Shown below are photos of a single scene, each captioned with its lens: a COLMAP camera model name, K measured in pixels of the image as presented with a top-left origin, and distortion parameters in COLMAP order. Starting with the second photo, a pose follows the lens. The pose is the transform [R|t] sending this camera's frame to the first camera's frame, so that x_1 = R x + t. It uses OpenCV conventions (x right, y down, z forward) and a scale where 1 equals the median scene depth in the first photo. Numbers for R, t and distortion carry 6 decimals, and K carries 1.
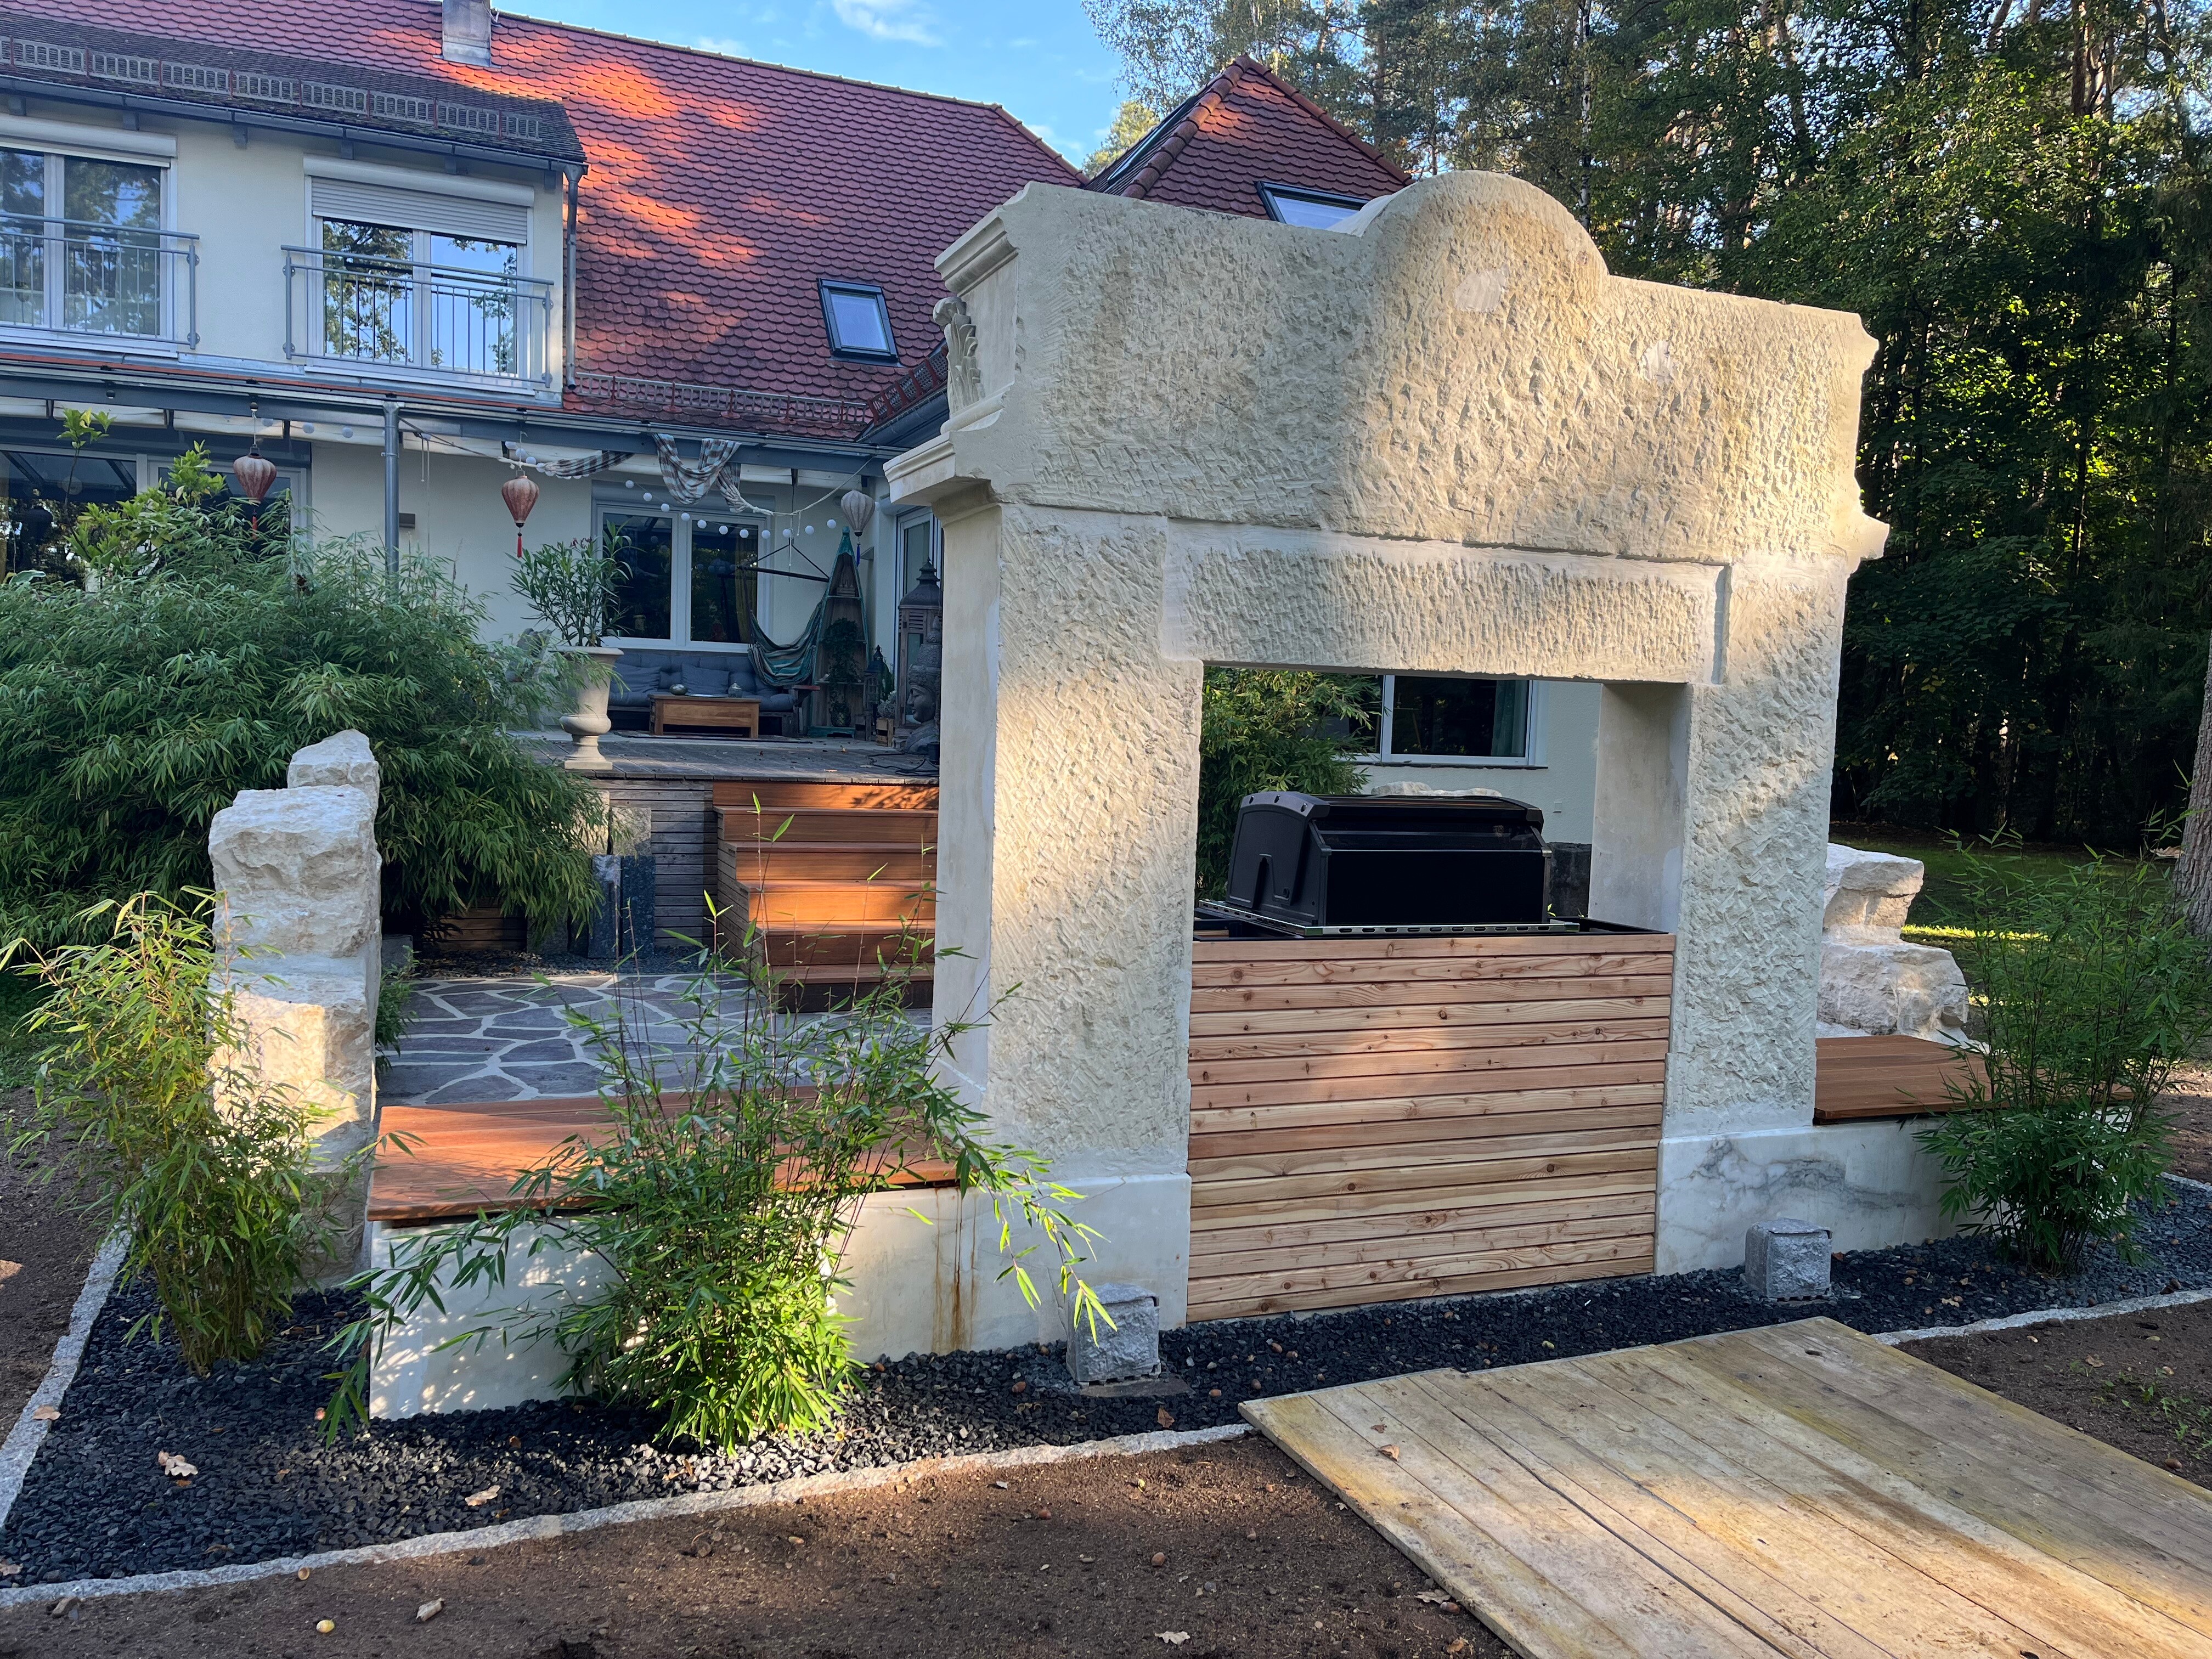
lens RADIAL K [[1682.0, 0, 1100.0], [0, 1682.0, 831.2], [0, 0, 1]] dist [0.051338, -0.043140]
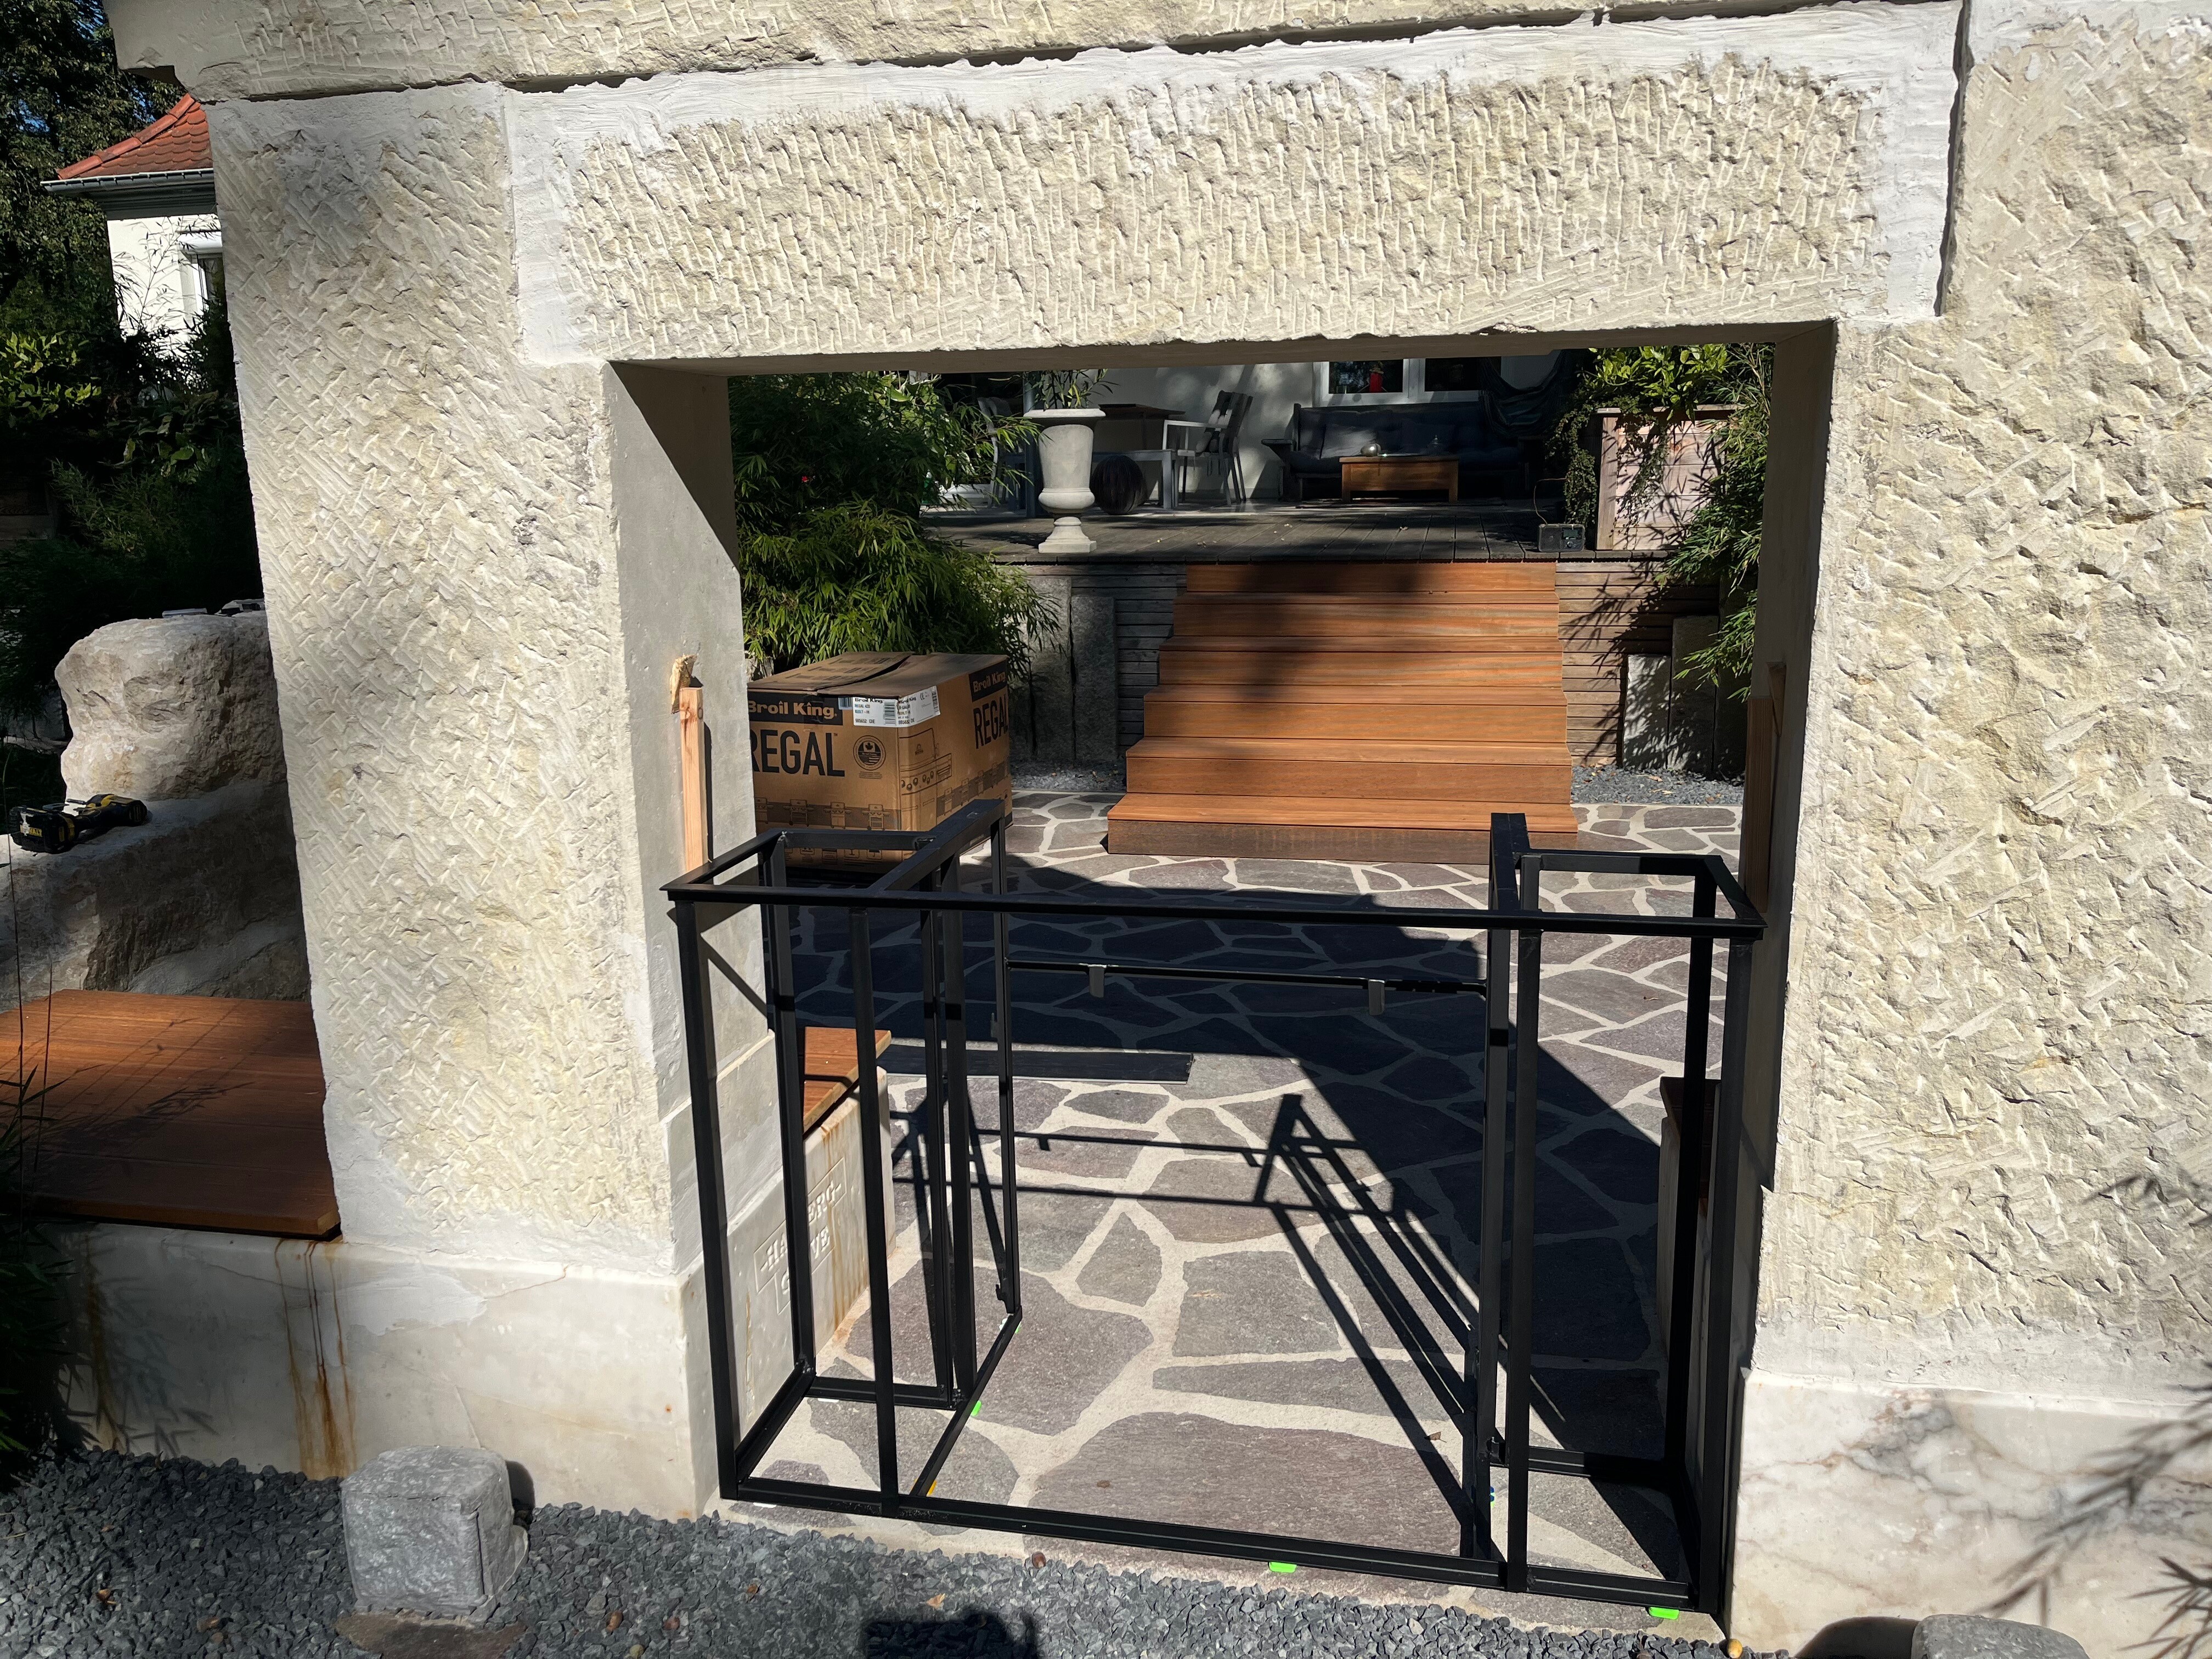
lens RADIAL K [[1682.0, 0, 1114.7], [0, 1682.0, 831.9], [0, 0, 1]] dist [0.051338, -0.043140]
pose [[0.834422, 0.068369, -0.546870, 0.447362], [0.008589, 0.990542, 0.136942, -0.024525], [0.551060, -0.118965, 0.825942, 0.574816]]
